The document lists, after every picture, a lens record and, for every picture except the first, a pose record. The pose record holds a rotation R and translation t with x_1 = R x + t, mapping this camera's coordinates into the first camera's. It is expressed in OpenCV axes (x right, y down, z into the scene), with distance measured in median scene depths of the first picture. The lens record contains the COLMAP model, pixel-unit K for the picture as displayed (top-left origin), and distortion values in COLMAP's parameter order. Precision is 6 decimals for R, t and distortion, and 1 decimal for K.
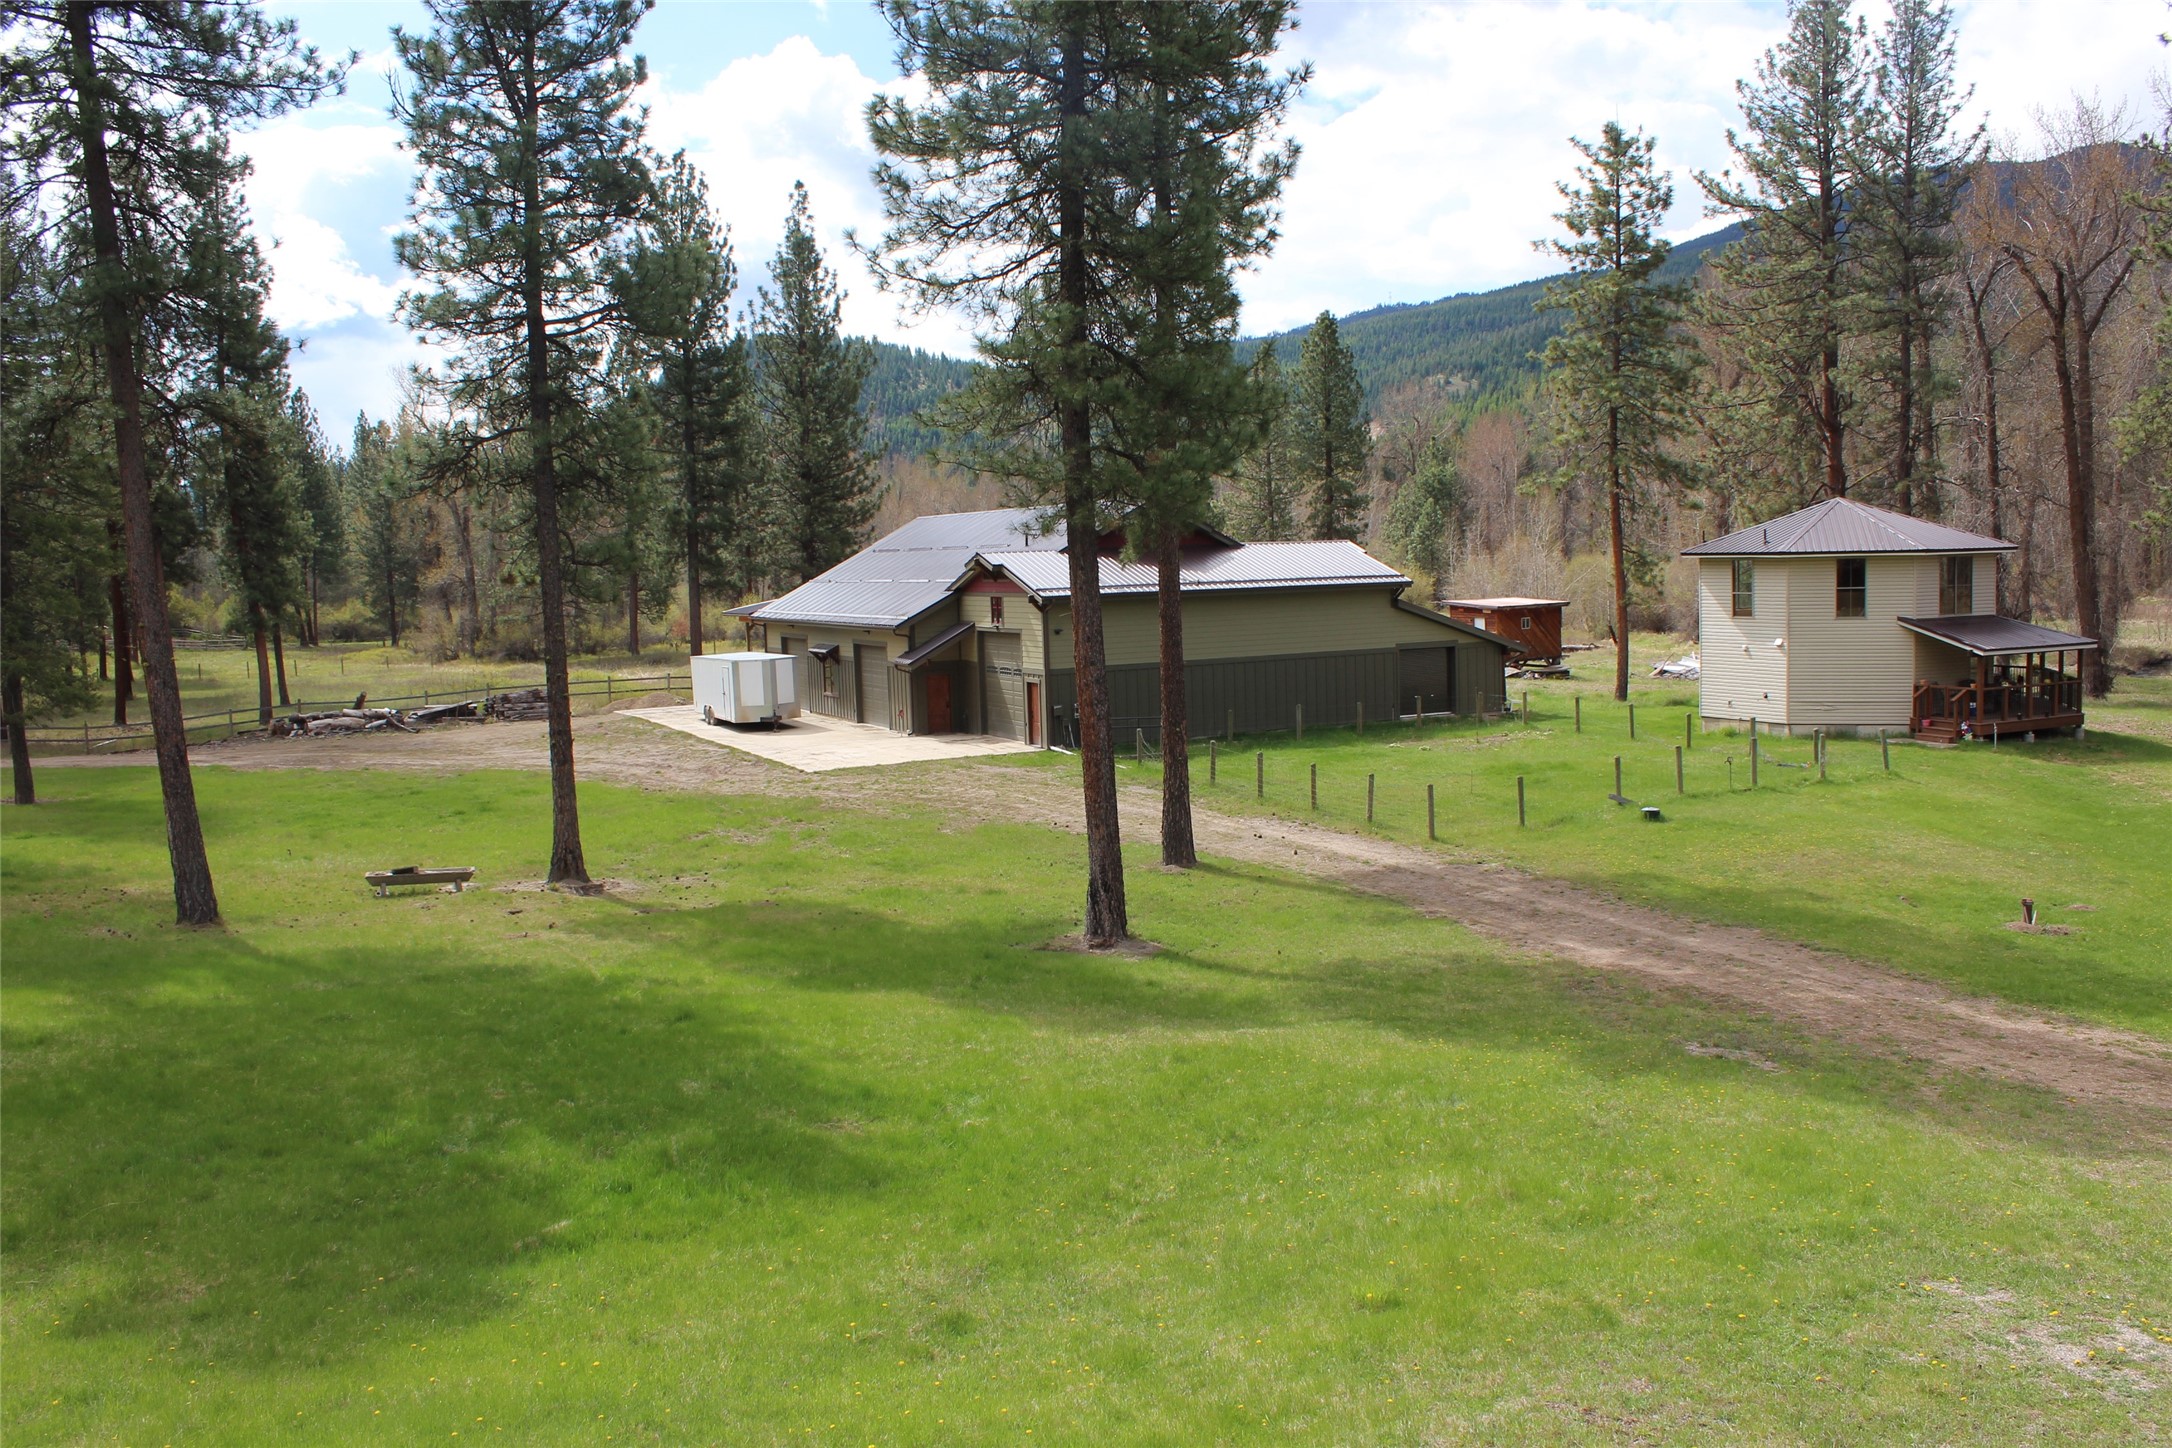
lens RADIAL K [[1774.4, 0, 1087.7], [0, 1774.4, 763.6], [0, 0, 1]] dist [-0.174273, 0.133782]
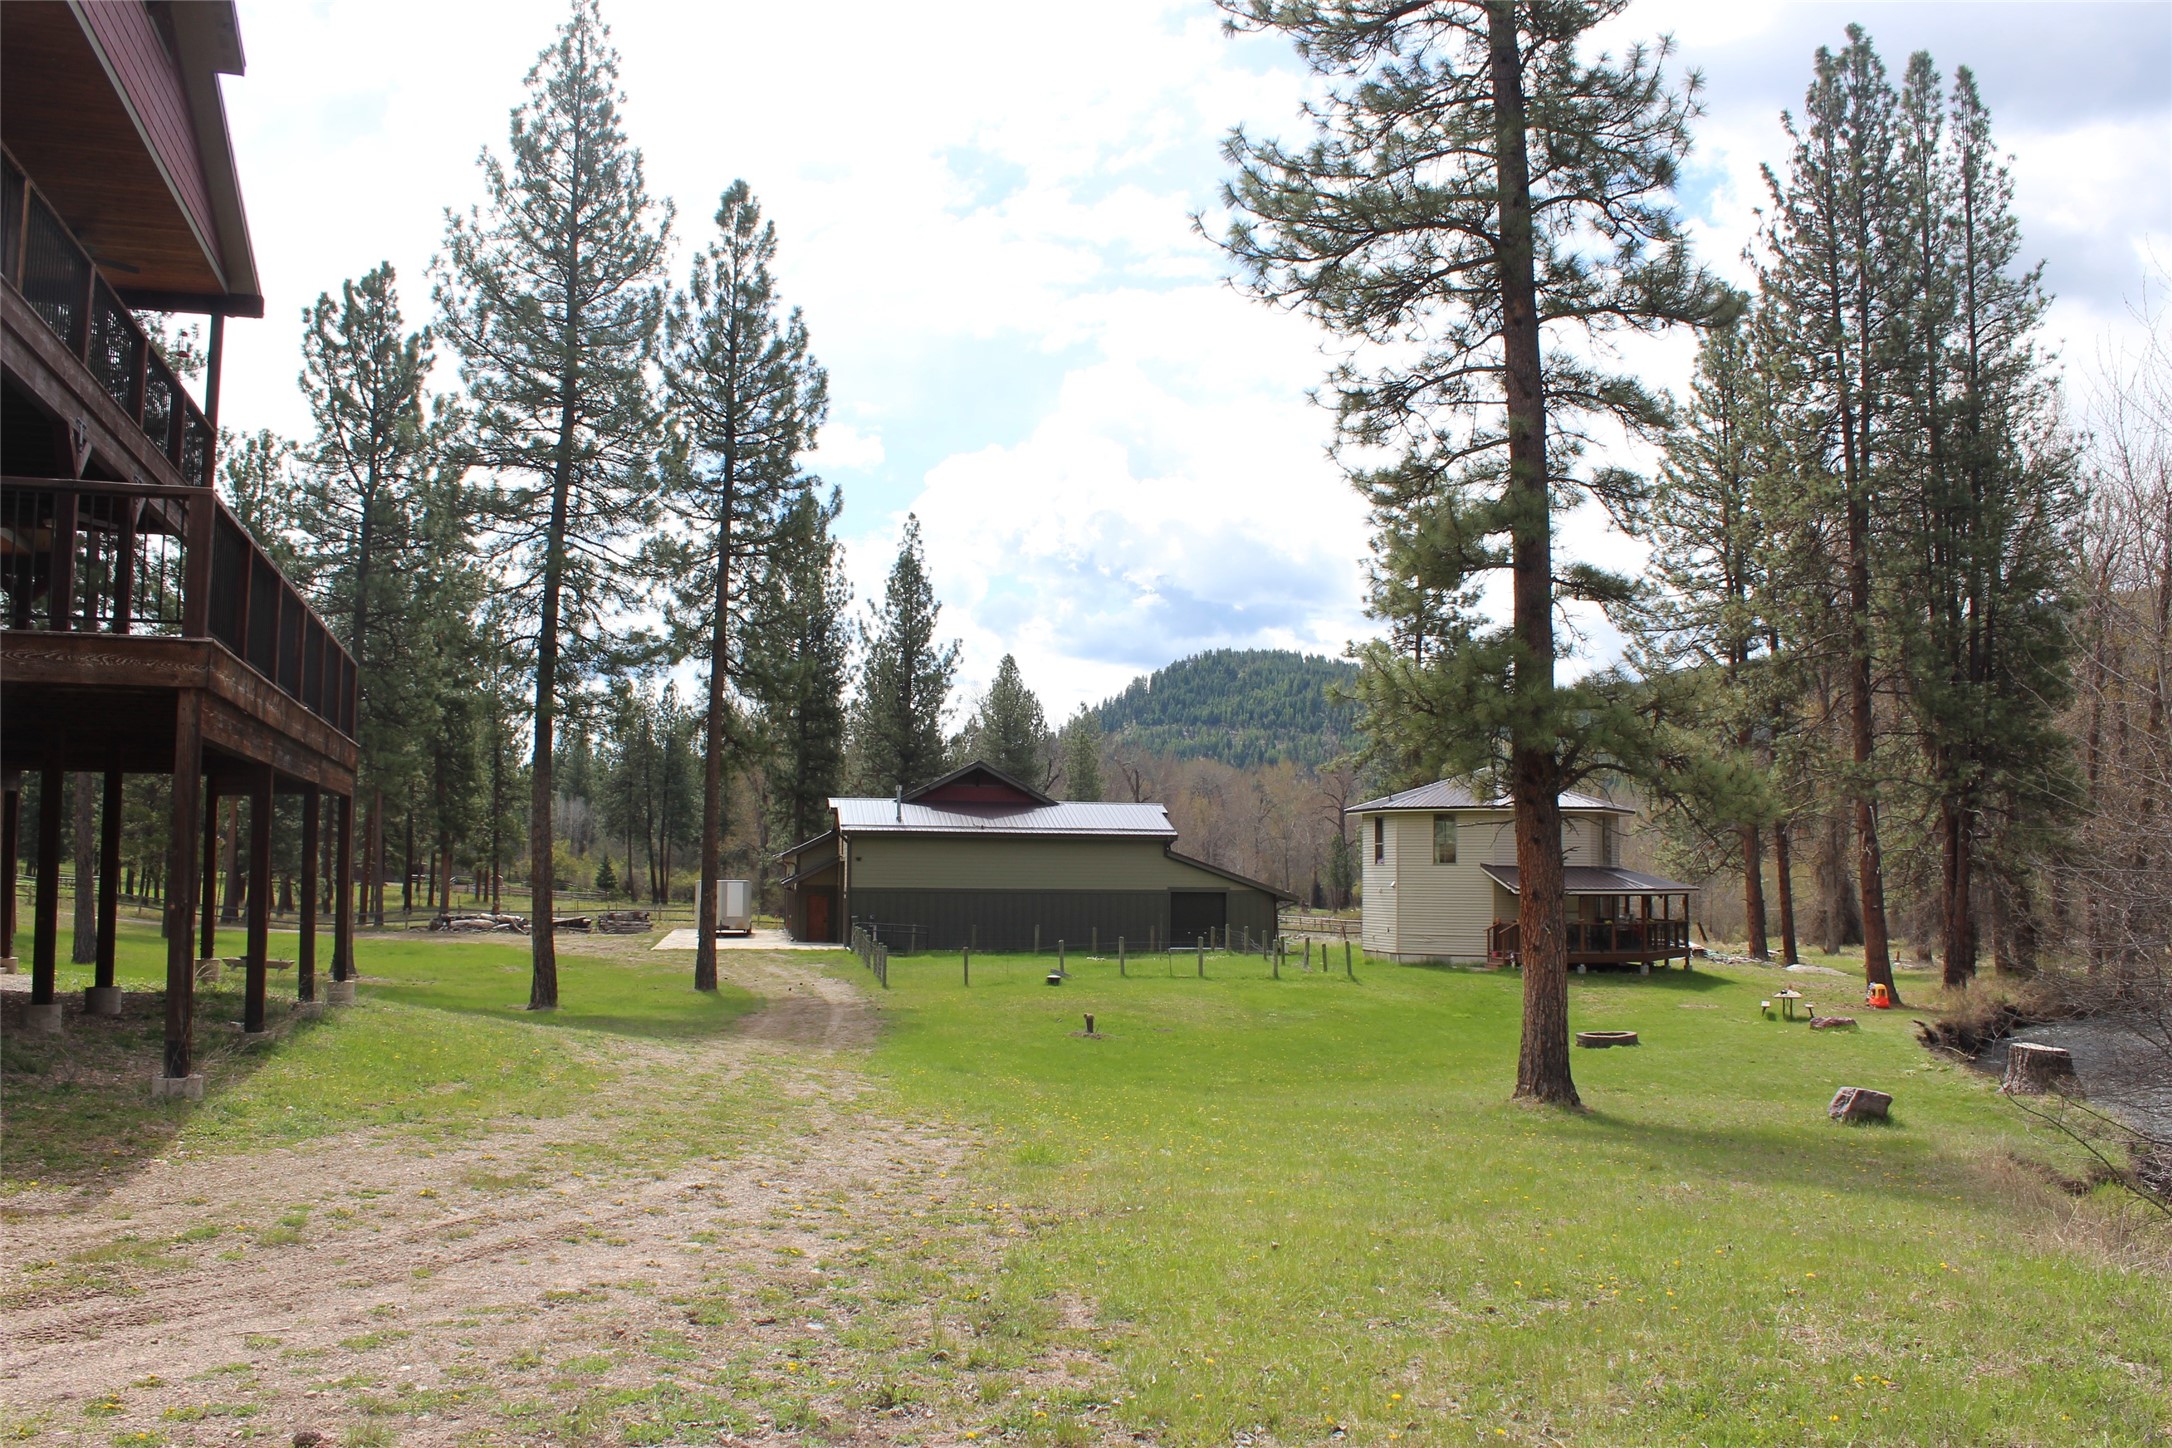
lens RADIAL K [[1797.6, 0, 1086.0], [0, 1797.6, 724.0], [0, 0, 1]] dist [-0.163703, 0.151893]
pose [[0.968595, 0.019613, -0.247867, 0.396046], [-0.068529, 0.979331, -0.190300, 0.055905], [0.239012, 0.201310, 0.949920, -0.189355]]
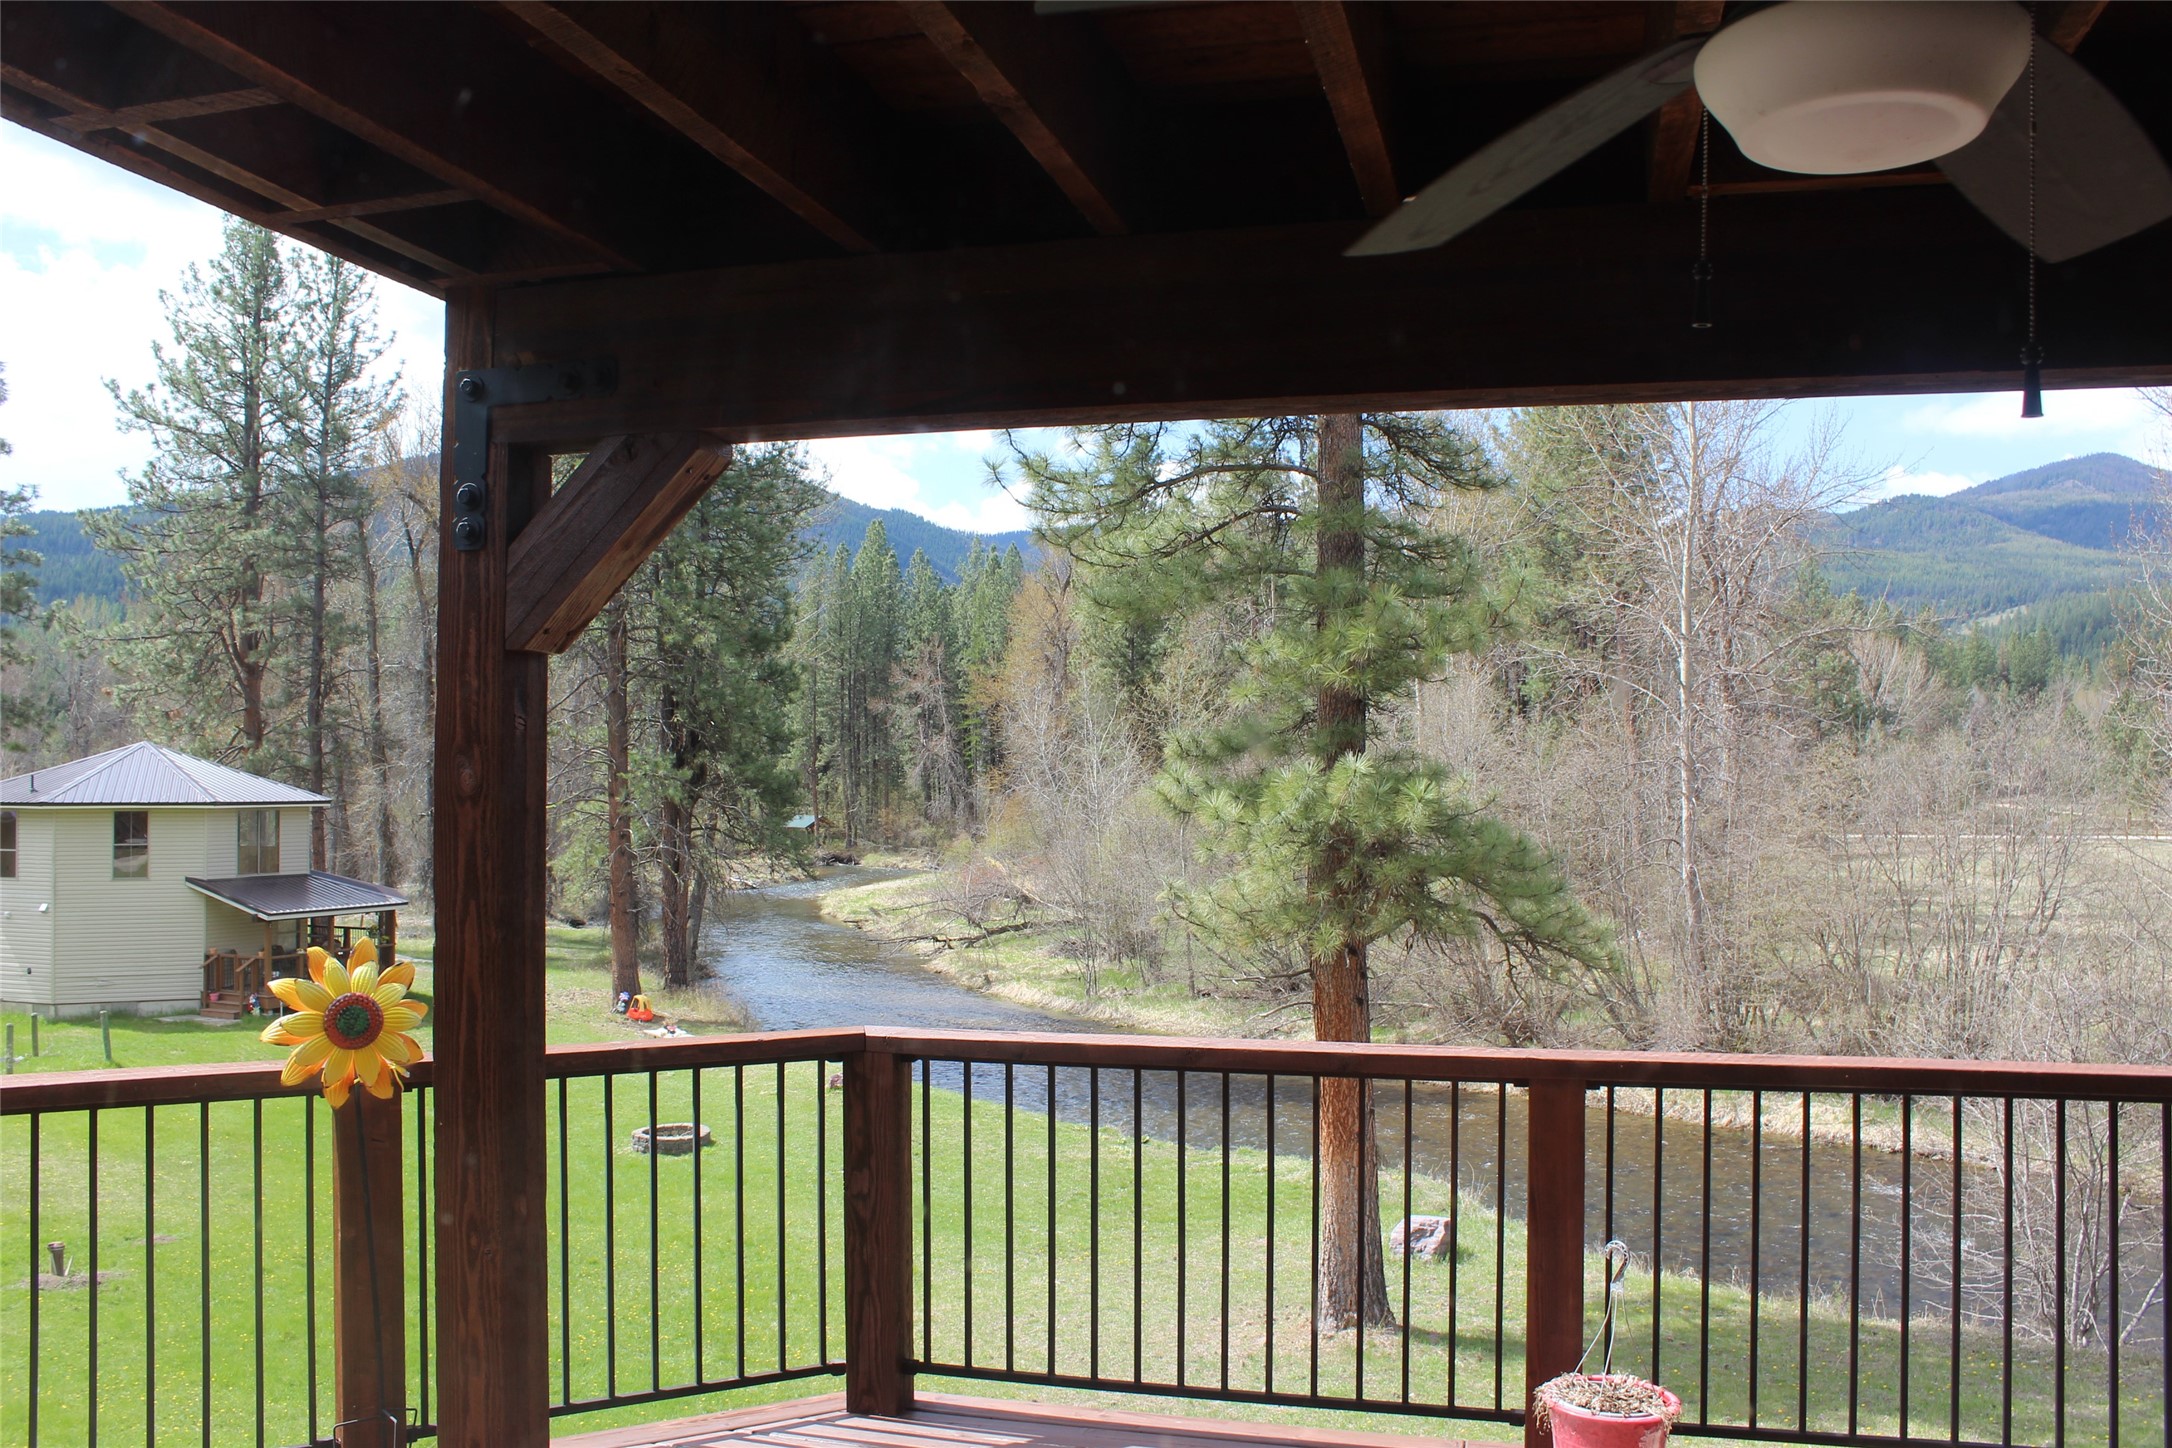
lens RADIAL K [[1797.6, 0, 1086.0], [0, 1797.6, 724.0], [0, 0, 1]] dist [-0.163703, 0.151893]
pose [[0.722927, 0.051763, 0.688982, 0.144343], [0.061480, 0.988415, -0.138768, -0.008230], [-0.688183, 0.142678, 0.711369, 0.023142]]
